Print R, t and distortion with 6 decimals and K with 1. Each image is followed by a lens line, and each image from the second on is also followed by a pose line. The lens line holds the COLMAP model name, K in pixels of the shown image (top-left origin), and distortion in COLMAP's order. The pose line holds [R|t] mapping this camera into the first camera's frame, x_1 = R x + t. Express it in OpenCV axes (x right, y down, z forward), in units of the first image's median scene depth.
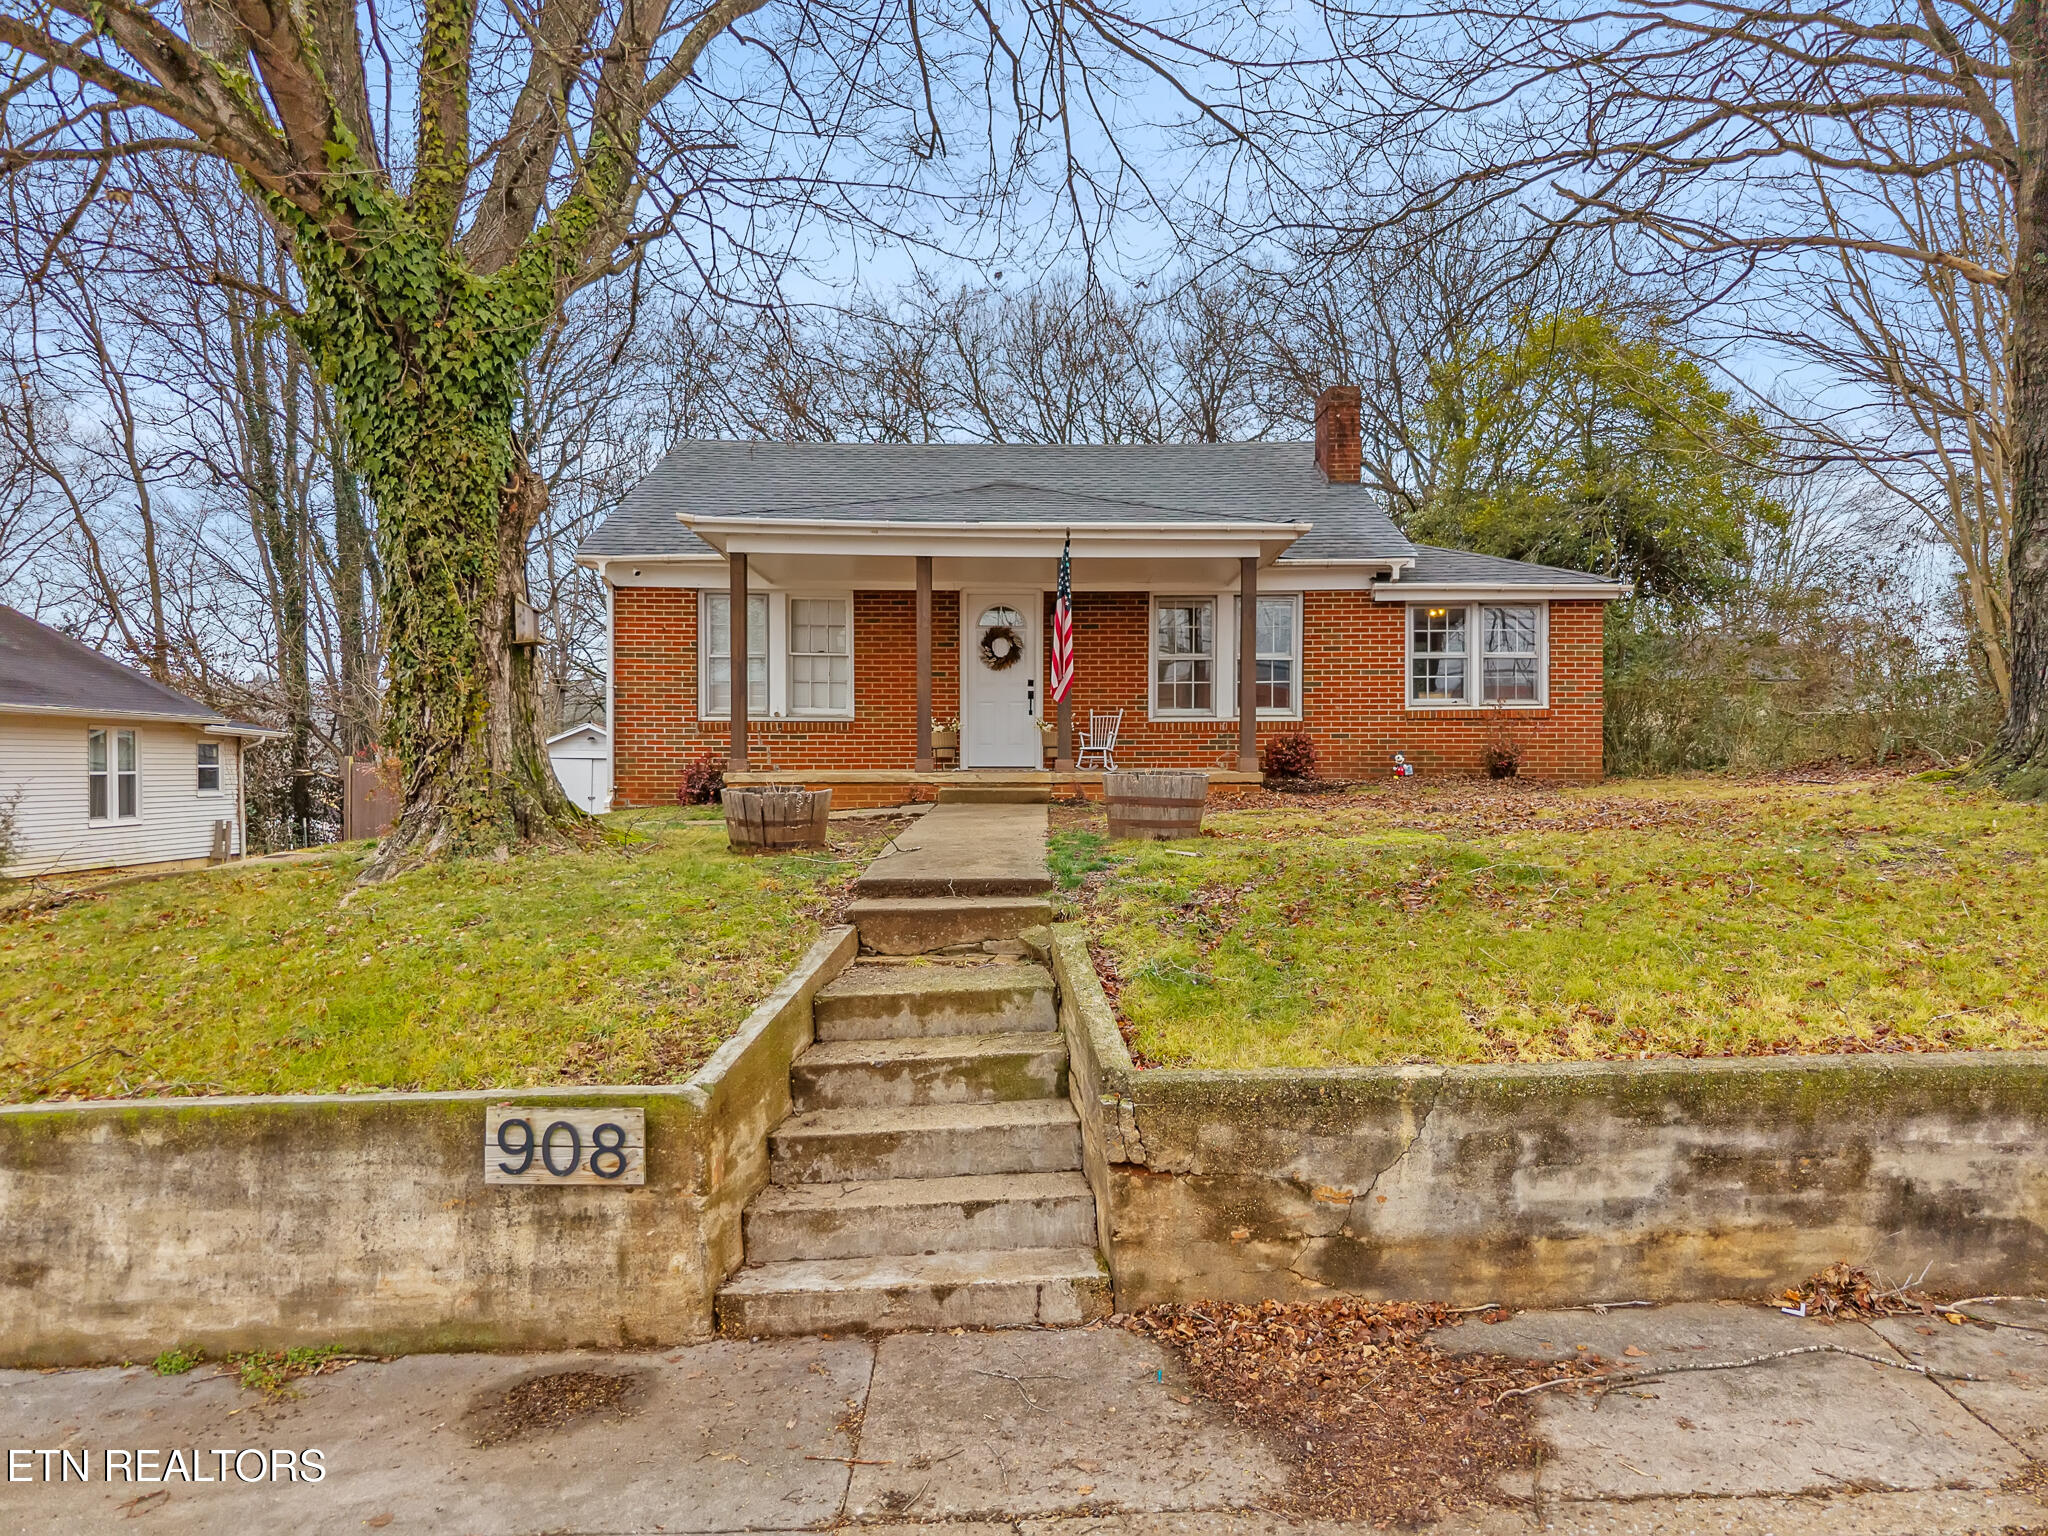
lens RADIAL K [[1404.6, 0, 1024.4], [0, 1404.6, 733.4], [0, 0, 1]] dist [0.035686, -0.056598]
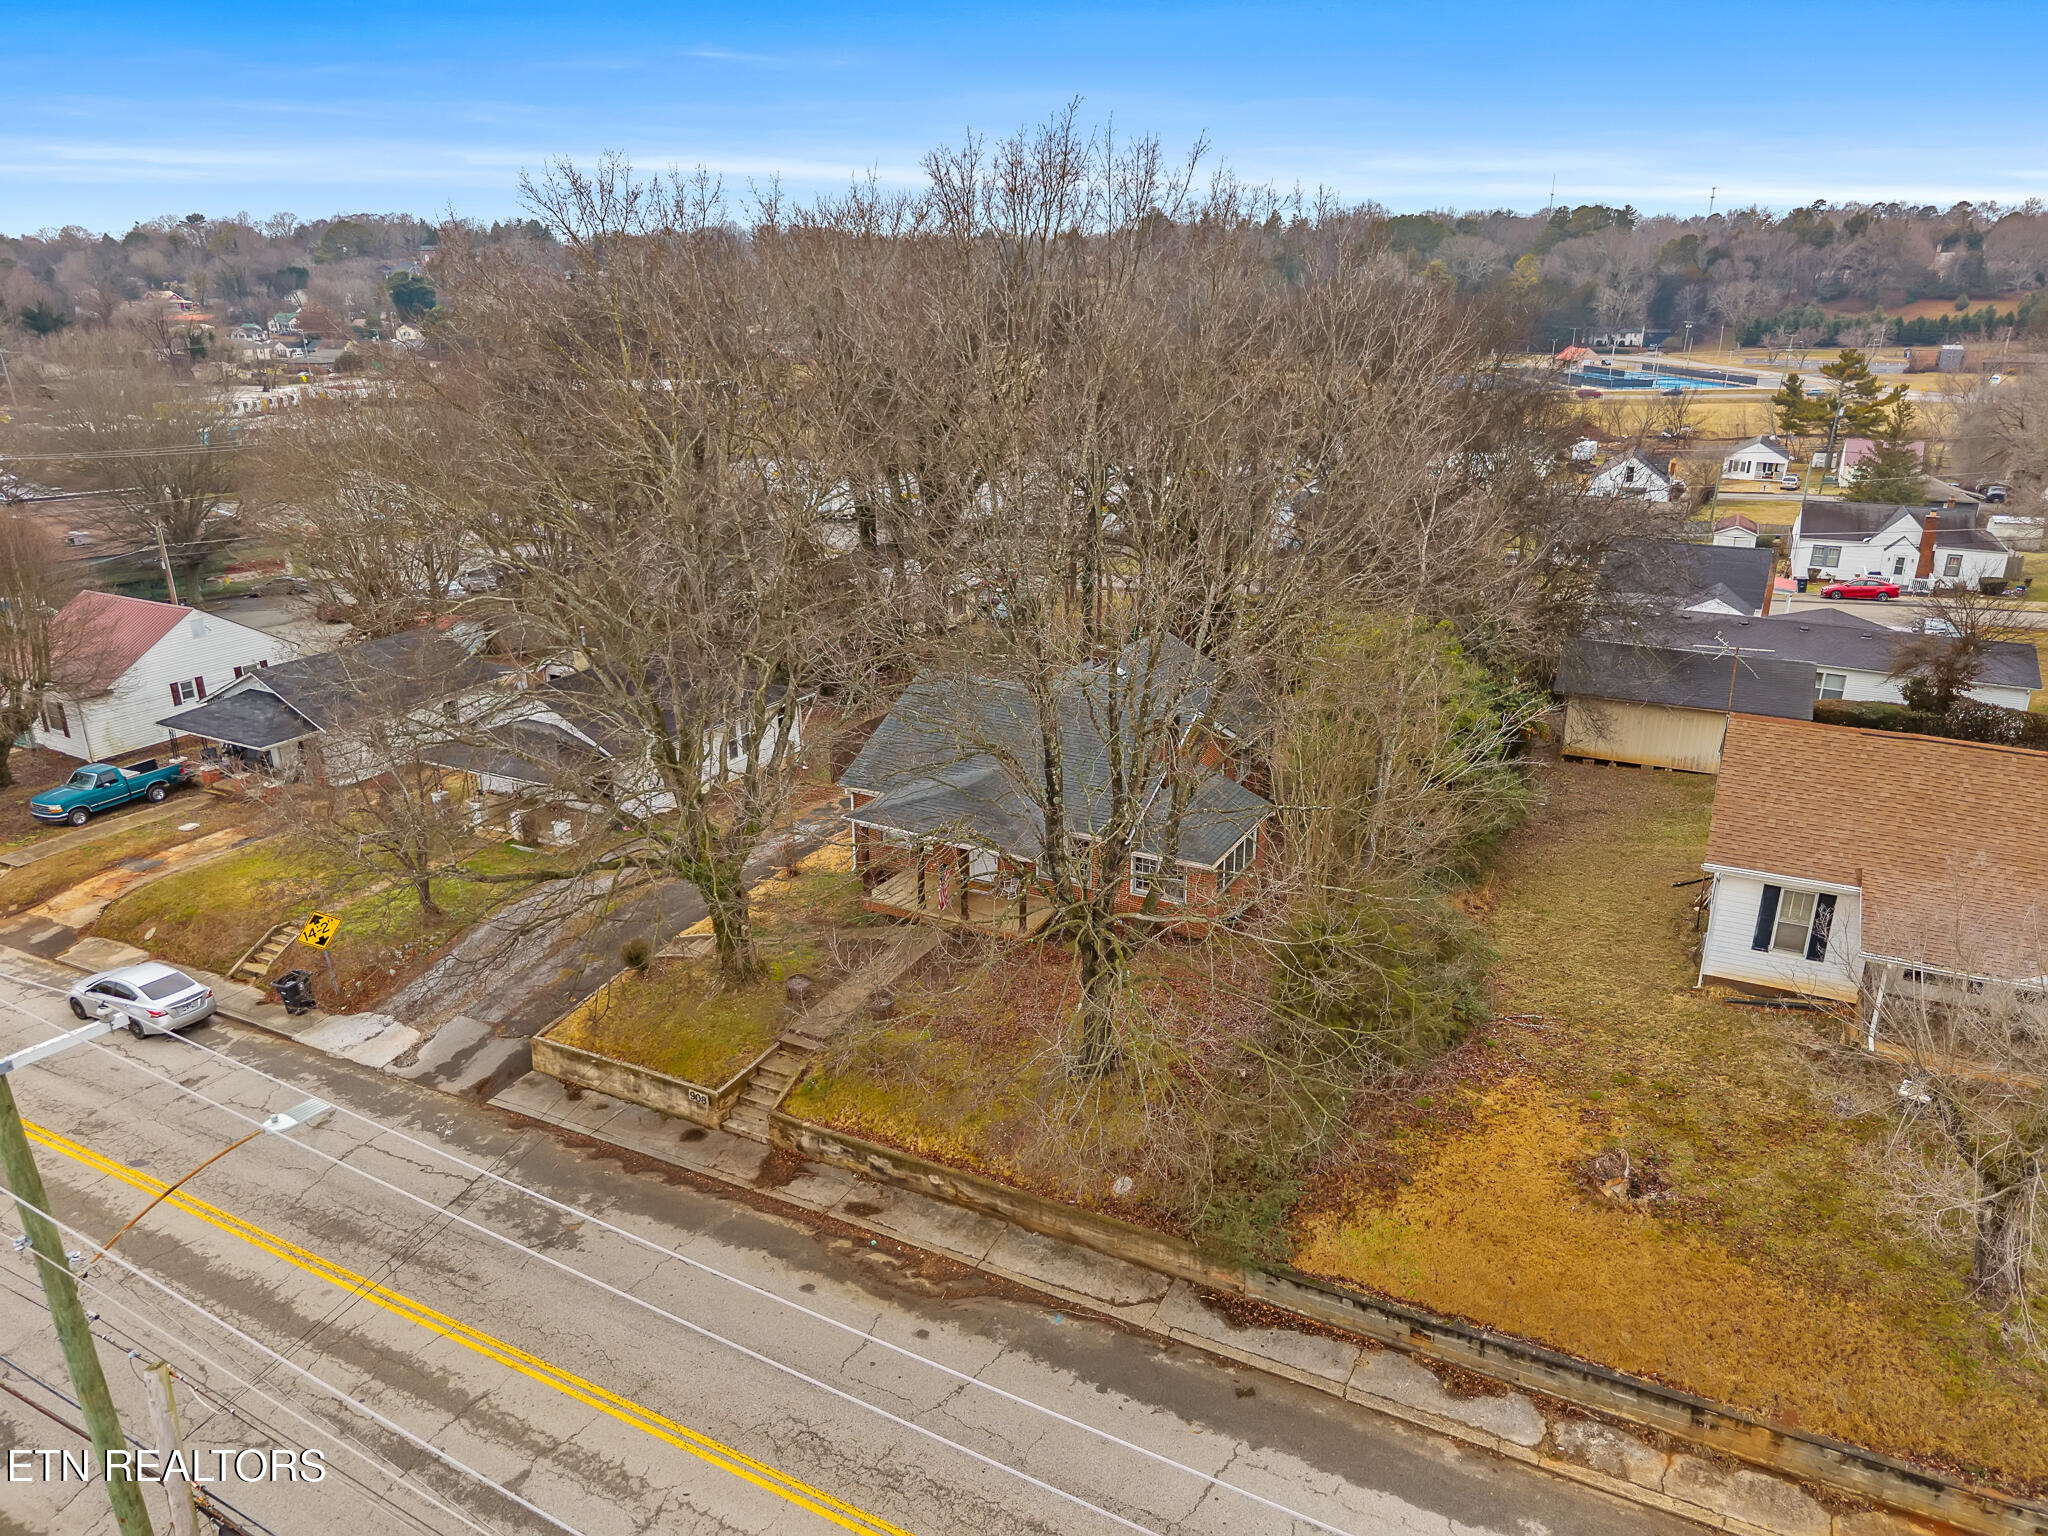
lens RADIAL K [[1403.5, 0, 1024.0], [0, 1403.5, 768.0], [0, 0, 1]] dist [0.017546, -0.001167]
pose [[0.881204, 0.153068, -0.447268, 2.806521], [0.014770, 0.936752, 0.349682, -2.586306], [0.472505, -0.314747, 0.823209, -2.388262]]
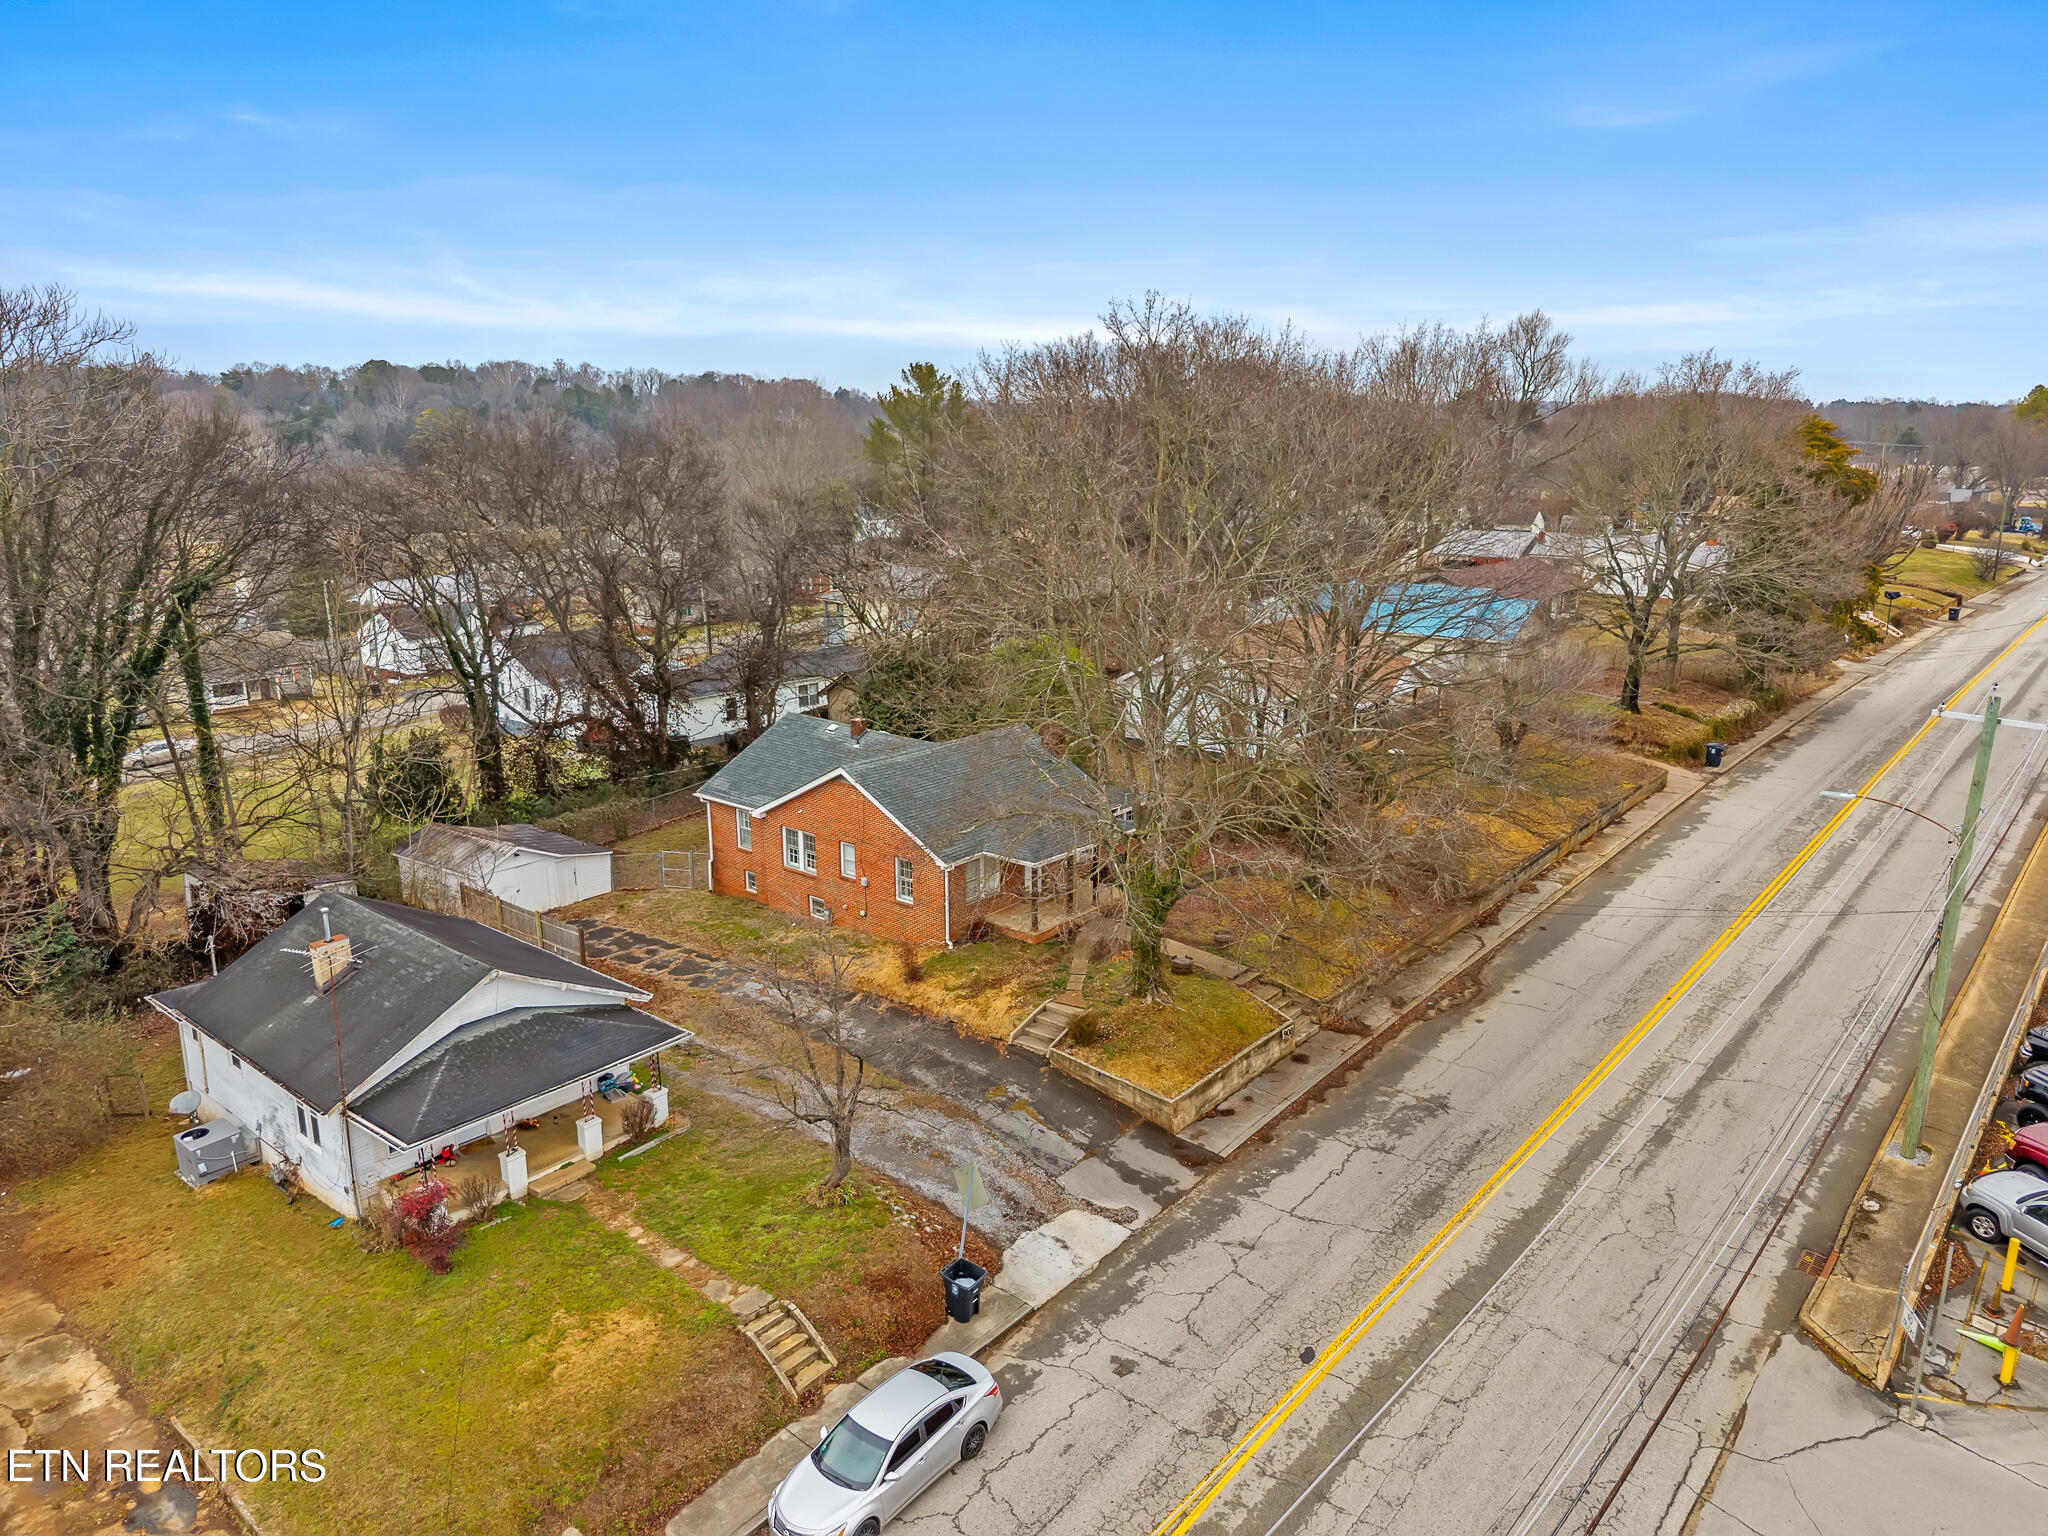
lens RADIAL K [[1413.3, 0, 1032.1], [0, 1413.3, 736.8], [0, 0, 1]] dist [0.107935, -0.238054]
pose [[0.628641, -0.172541, 0.758314, -5.551264], [-0.012870, 0.972637, 0.231975, -2.497644], [-0.777589, -0.155589, 0.609219, -1.962444]]
